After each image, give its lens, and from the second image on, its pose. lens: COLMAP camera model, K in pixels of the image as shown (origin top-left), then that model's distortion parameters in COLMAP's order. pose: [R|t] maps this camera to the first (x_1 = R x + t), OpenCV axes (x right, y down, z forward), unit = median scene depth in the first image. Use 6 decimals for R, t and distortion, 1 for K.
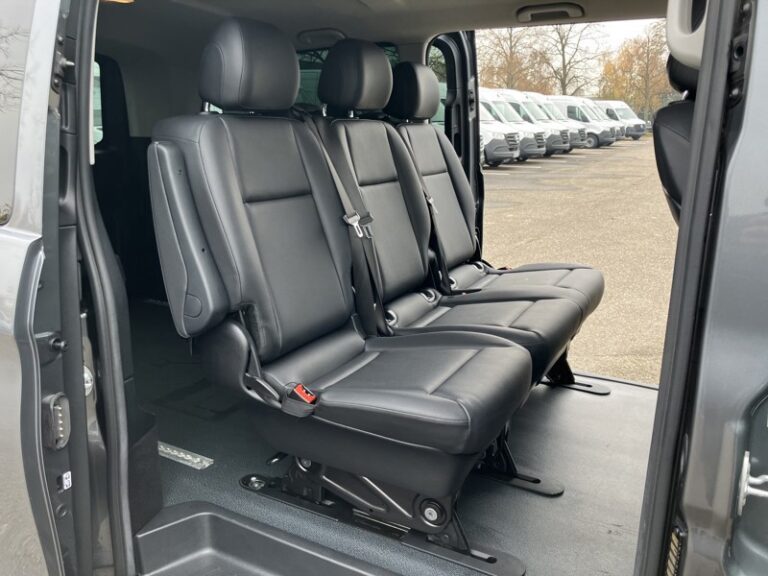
lens RADIAL K [[626.4, 0, 384.0], [0, 626.4, 288.0], [0, 0, 1]] dist [0.040194, -0.044963]
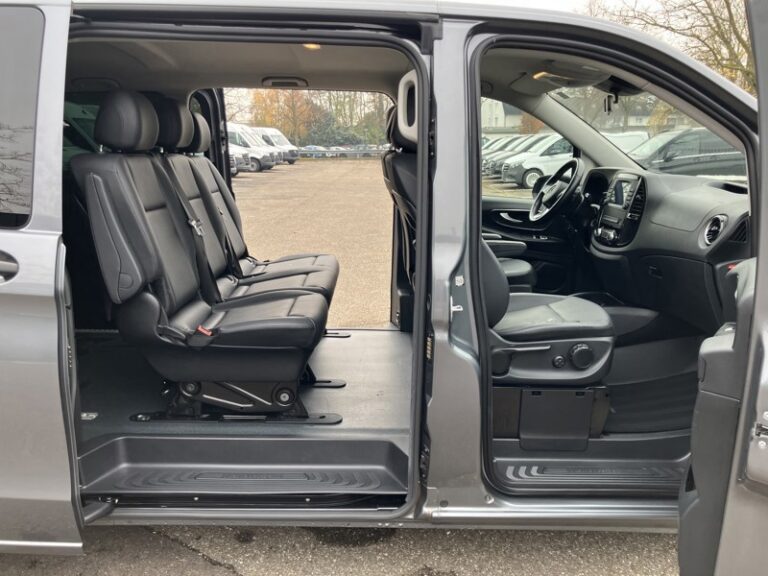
lens RADIAL K [[619.7, 0, 384.0], [0, 619.7, 288.0], [0, 0, 1]] dist [0.001161, 0.006814]
pose [[0.869550, -0.096900, 0.484245, -0.271151], [0.112993, 0.993587, -0.004076, 0.067433], [-0.480745, 0.058261, 0.874923, -0.329121]]
